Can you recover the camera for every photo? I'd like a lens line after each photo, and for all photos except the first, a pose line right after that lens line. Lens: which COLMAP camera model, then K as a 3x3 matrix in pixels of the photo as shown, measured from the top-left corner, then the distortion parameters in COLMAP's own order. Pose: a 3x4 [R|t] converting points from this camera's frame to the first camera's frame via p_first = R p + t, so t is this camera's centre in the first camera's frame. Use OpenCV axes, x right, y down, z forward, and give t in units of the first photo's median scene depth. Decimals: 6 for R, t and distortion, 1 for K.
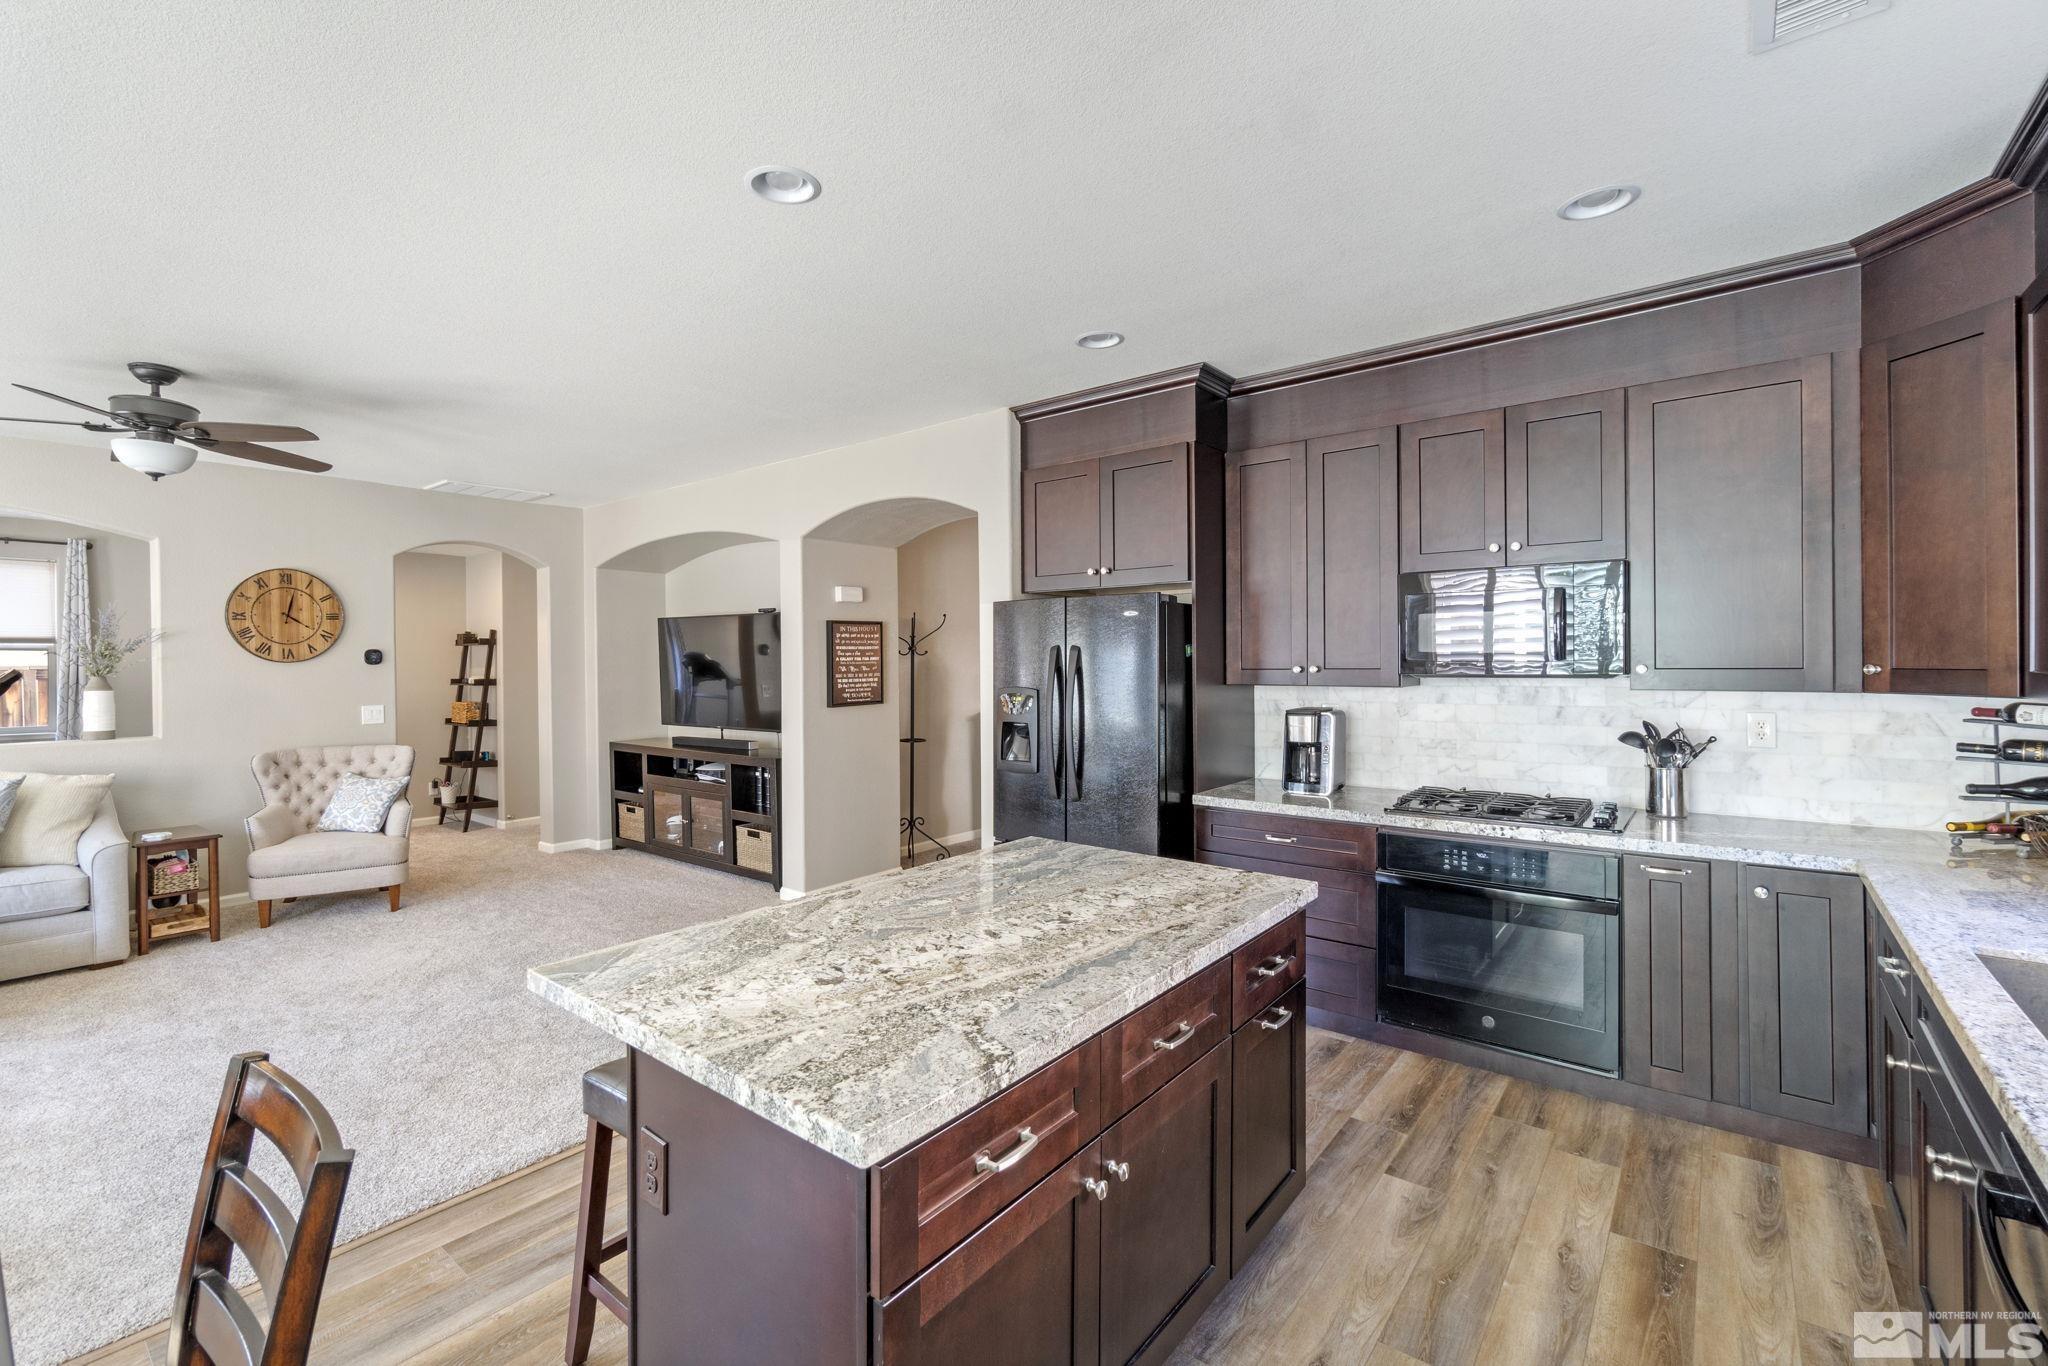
lens RADIAL K [[891.5, 0, 1006.4], [0, 891.5, 661.9], [0, 0, 1]] dist [-0.007959, 0.001677]
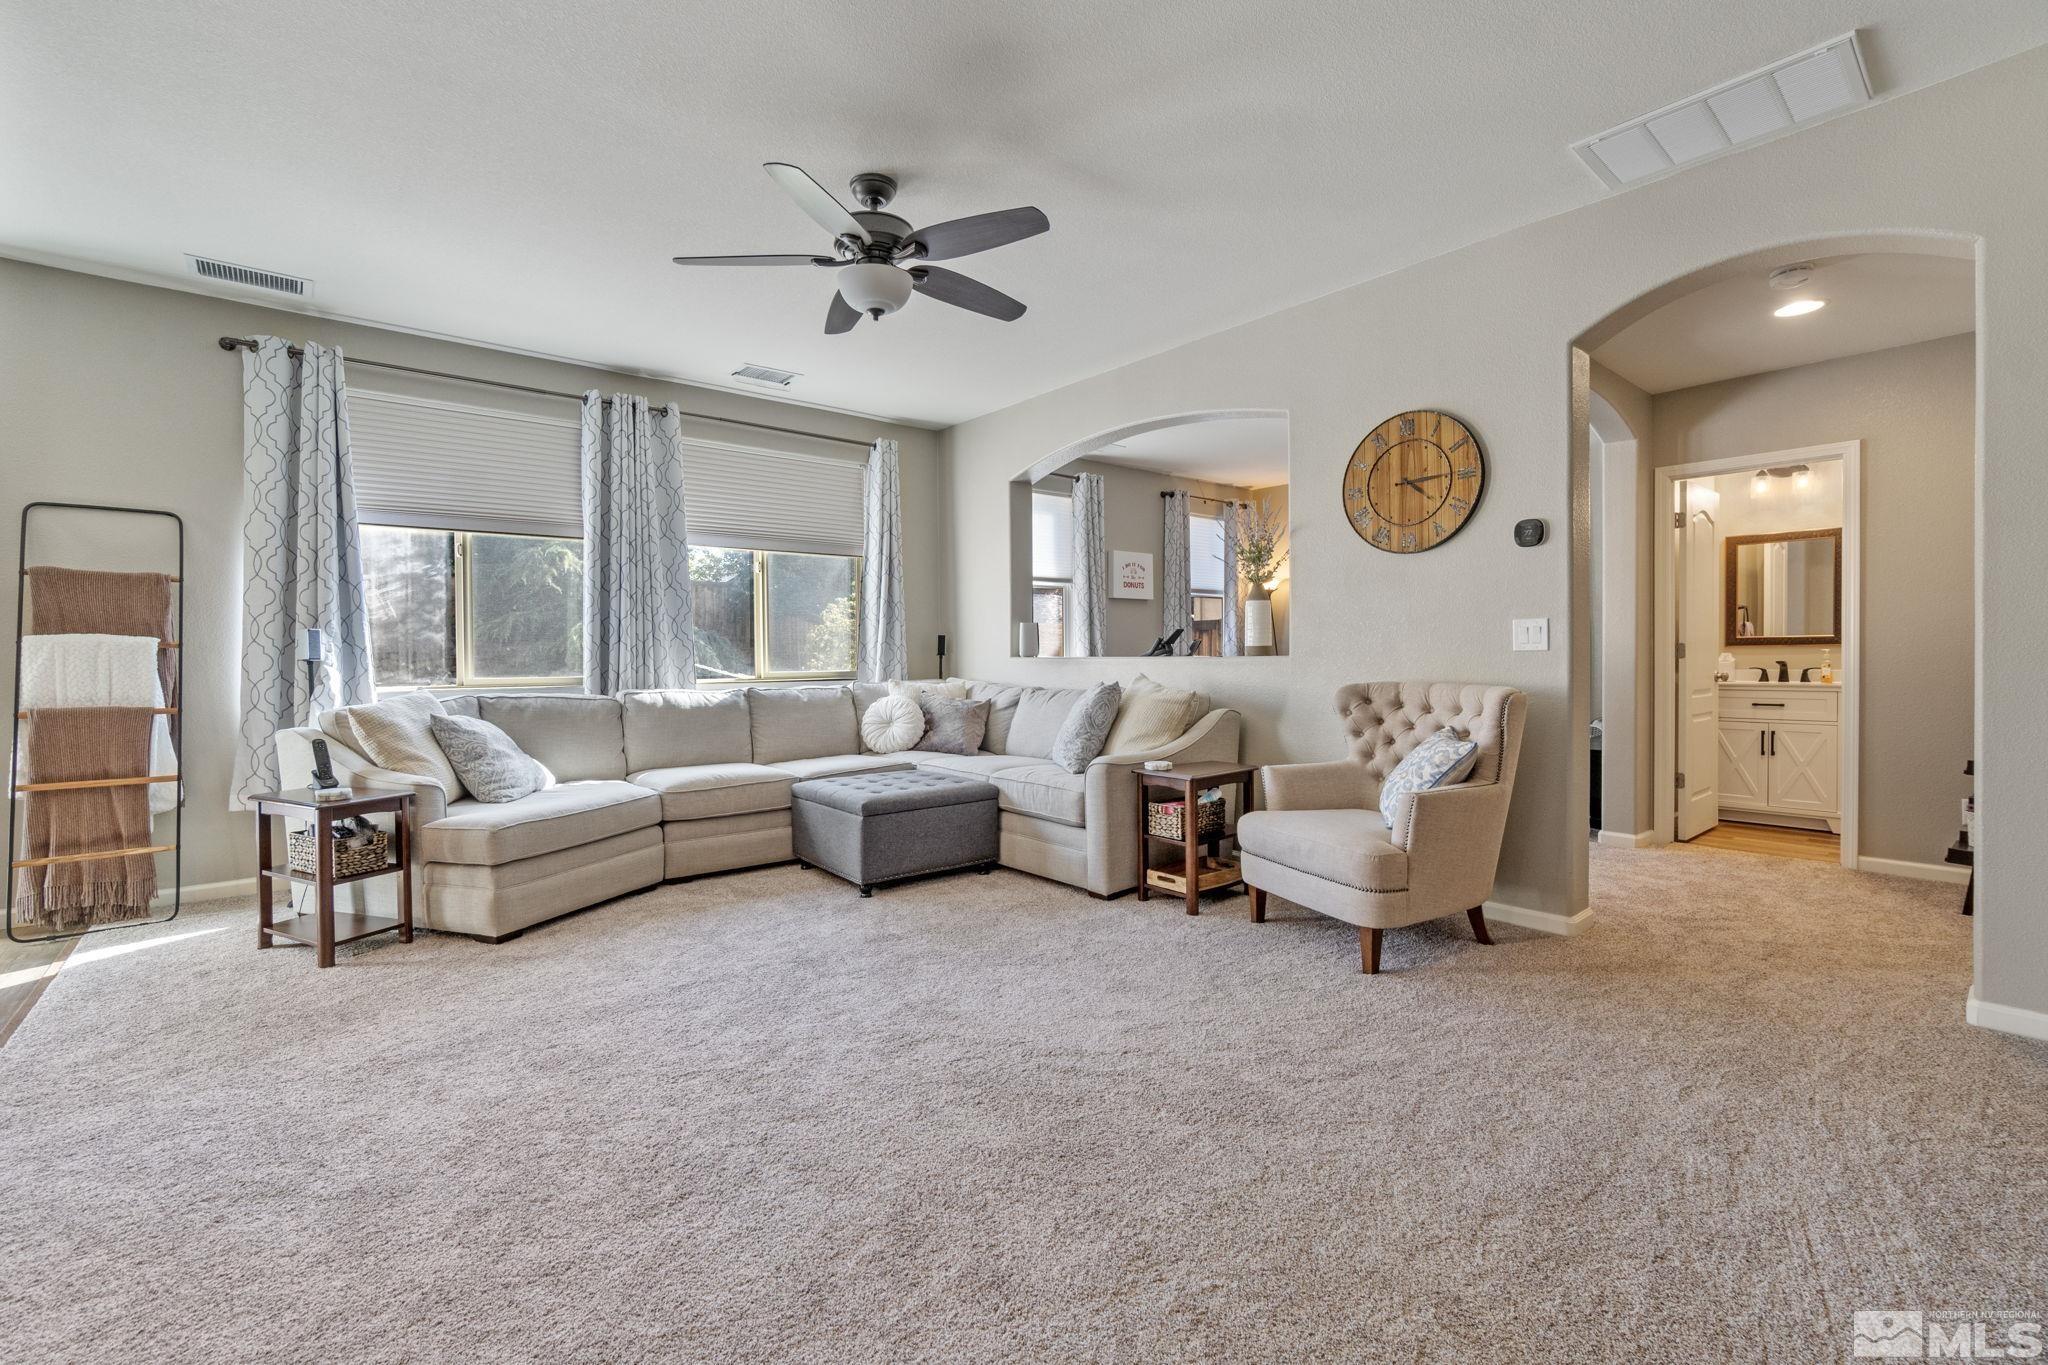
lens RADIAL K [[891.5, 0, 1002.3], [0, 891.5, 673.6], [0, 0, 1]] dist [-0.007959, 0.001677]
pose [[-0.191289, 0.027890, -0.981137, -0.096184], [0.006612, 0.999610, 0.027126, 0.073630], [0.981511, -0.001299, -0.191399, 0.857210]]
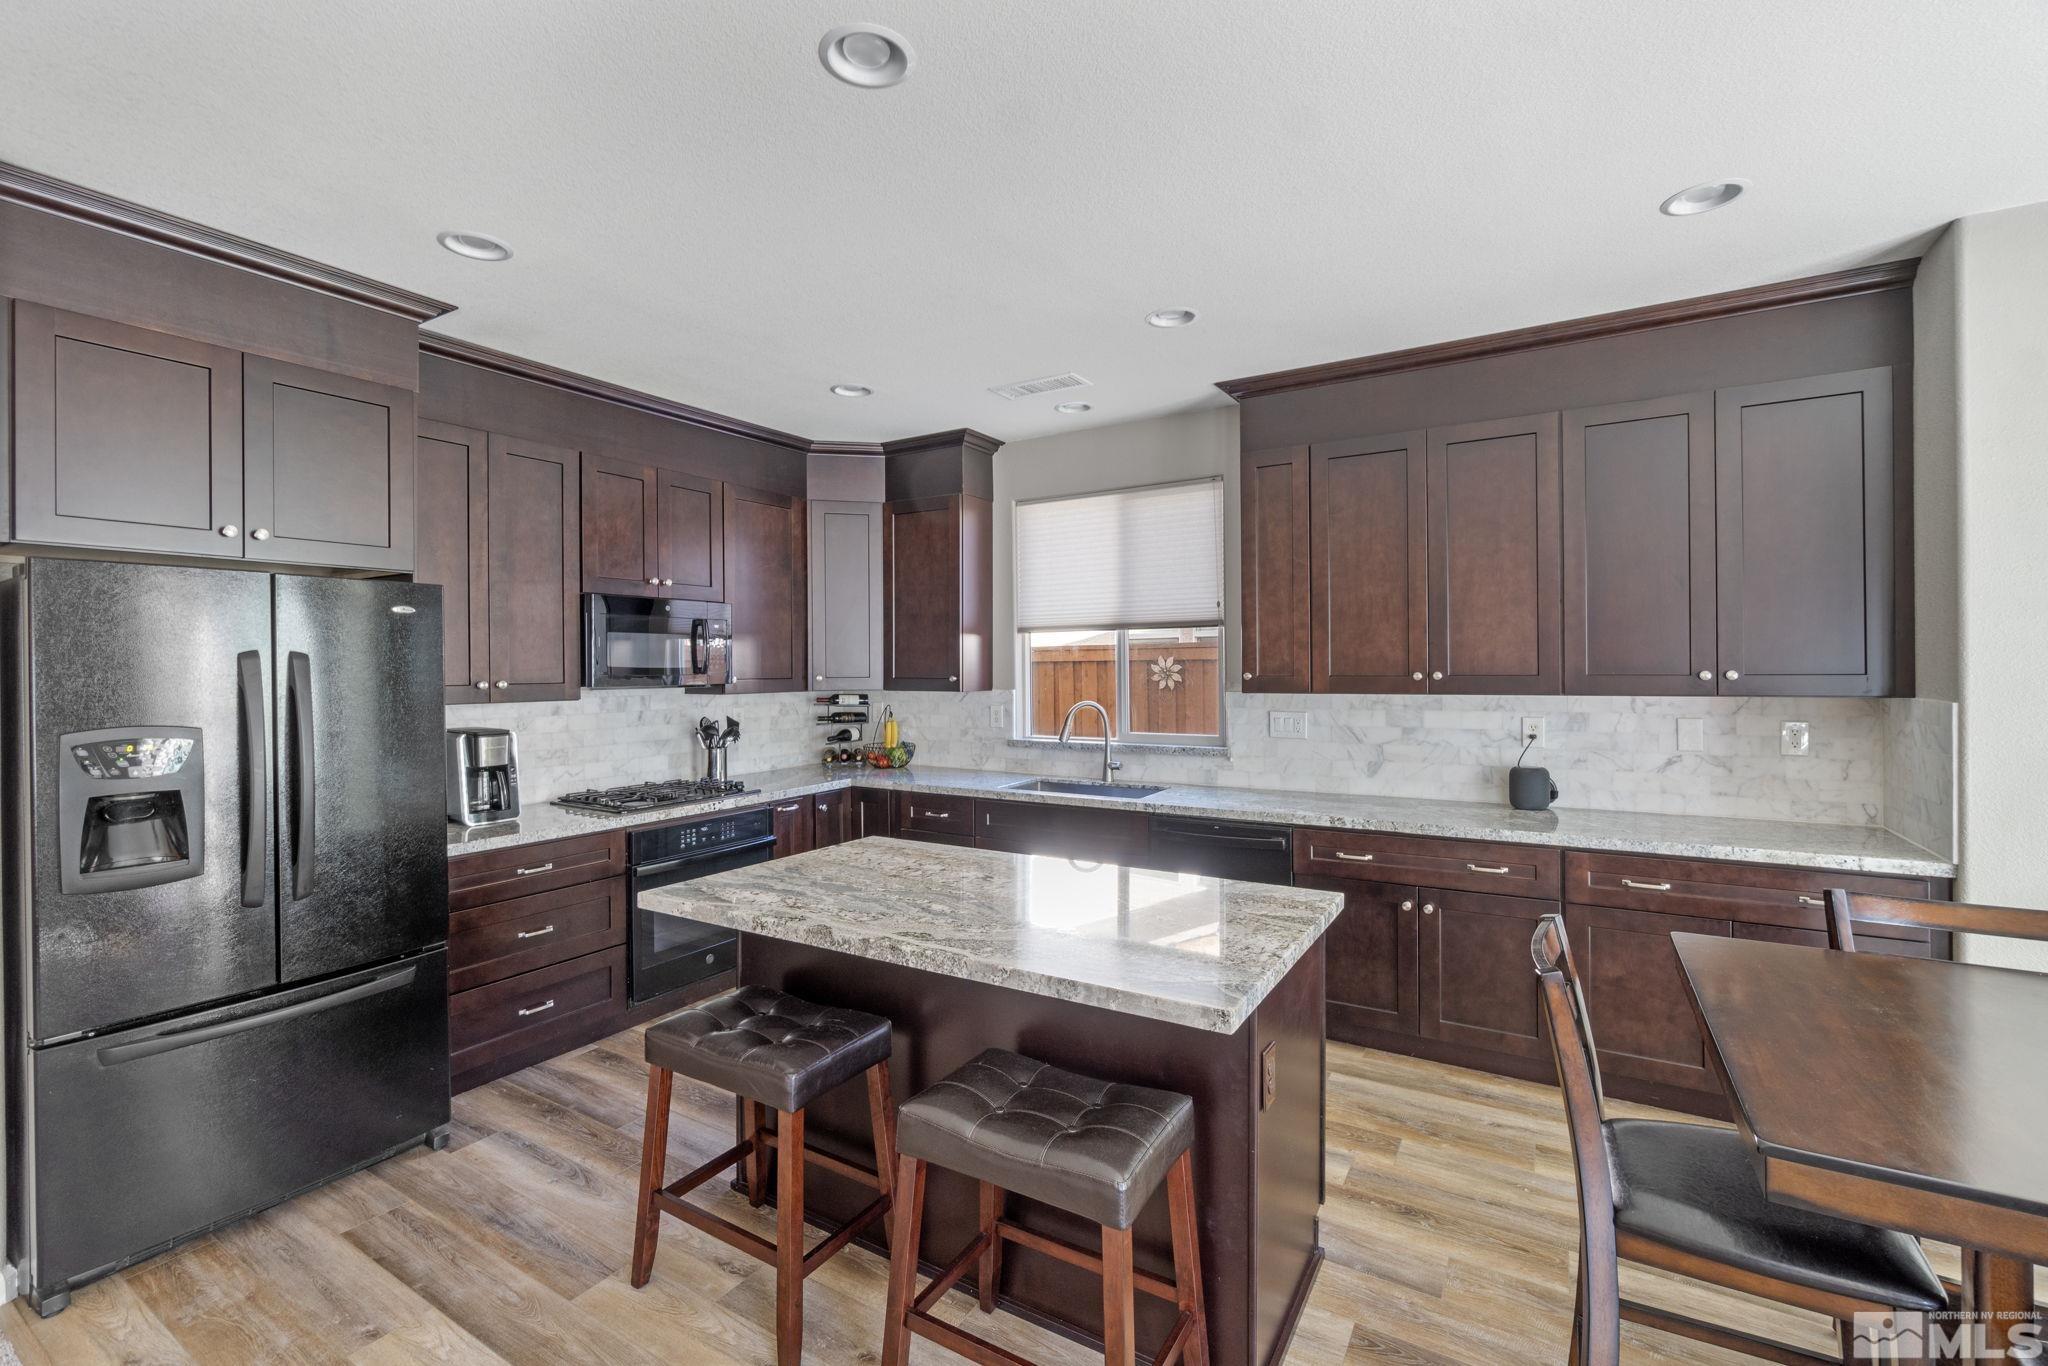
lens RADIAL K [[891.5, 0, 1006.9], [0, 891.5, 670.4], [0, 0, 1]] dist [-0.007959, 0.001677]
pose [[-0.126319, 0.003875, 0.991982, -0.434271], [0.010625, 0.999940, -0.002553, 0.000951], [-0.991933, 0.010218, -0.126353, 0.414165]]
